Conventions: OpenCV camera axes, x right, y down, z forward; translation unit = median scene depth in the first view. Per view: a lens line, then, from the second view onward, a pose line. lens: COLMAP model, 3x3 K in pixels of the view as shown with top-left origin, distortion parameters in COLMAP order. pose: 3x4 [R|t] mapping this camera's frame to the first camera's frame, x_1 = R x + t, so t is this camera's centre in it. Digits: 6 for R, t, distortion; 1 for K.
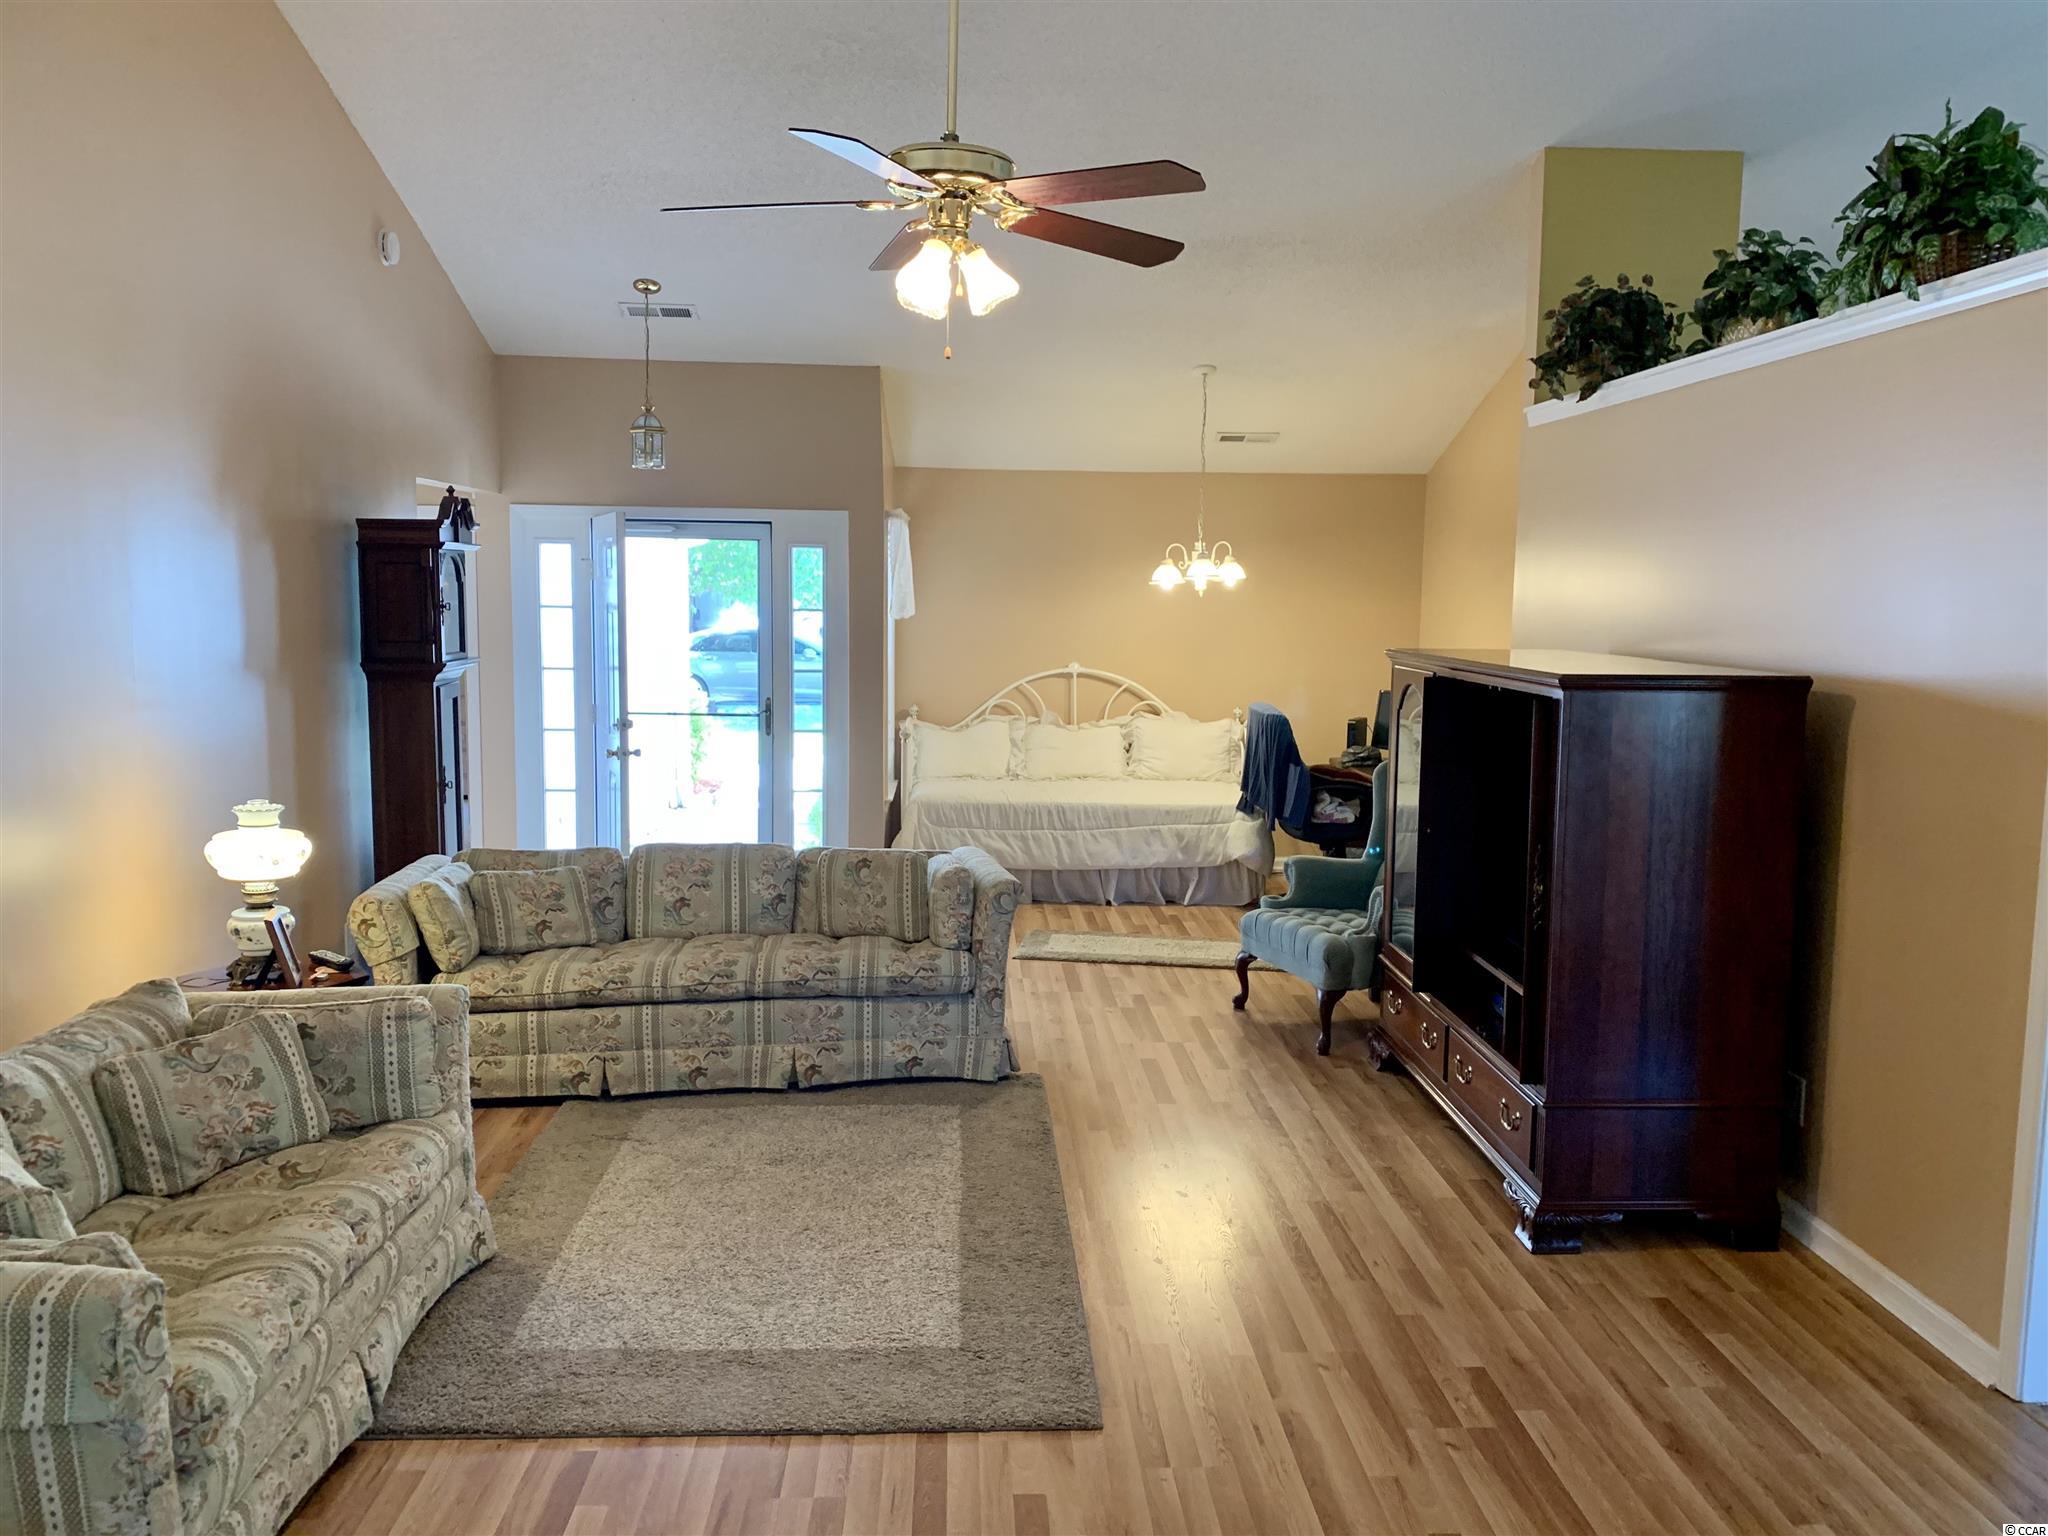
lens RADIAL K [[1551.5, 0, 1044.2], [0, 1551.5, 740.5], [0, 0, 1]] dist [0.061686, -0.066007]
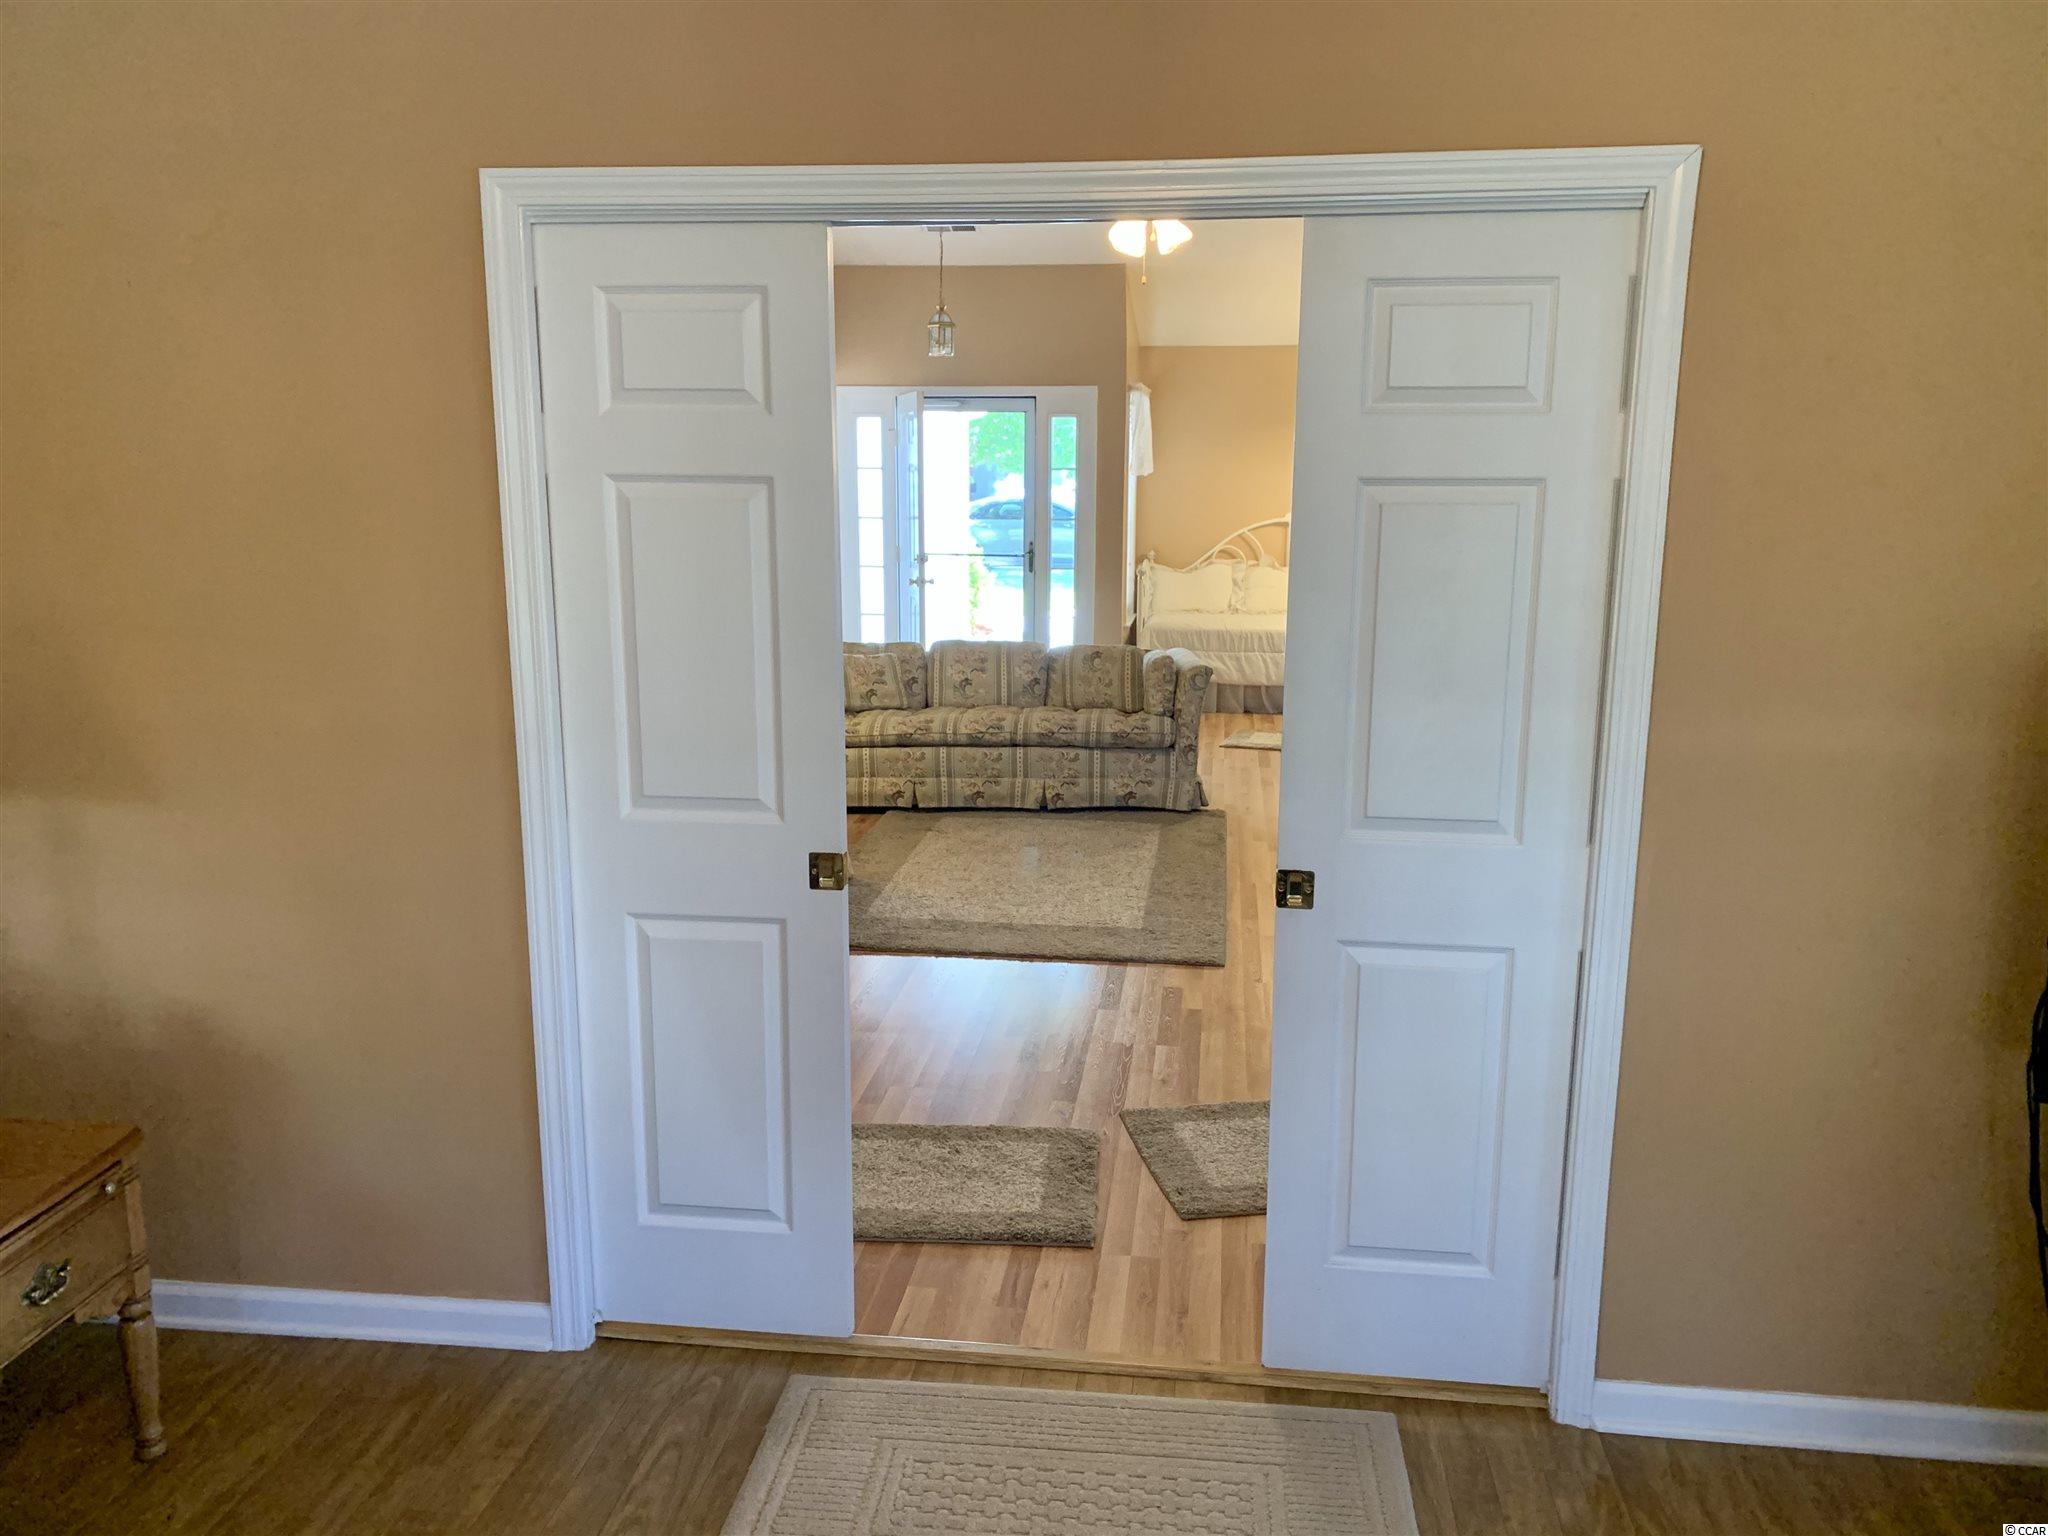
lens RADIAL K [[1551.5, 0, 1015.5], [0, 1551.5, 771.5], [0, 0, 1]] dist [0.061686, -0.066007]
pose [[0.981707, 0.027319, -0.188426, 0.074693], [-0.008565, 0.994987, 0.099636, 0.048928], [0.190204, -0.096200, 0.977020, -0.358050]]
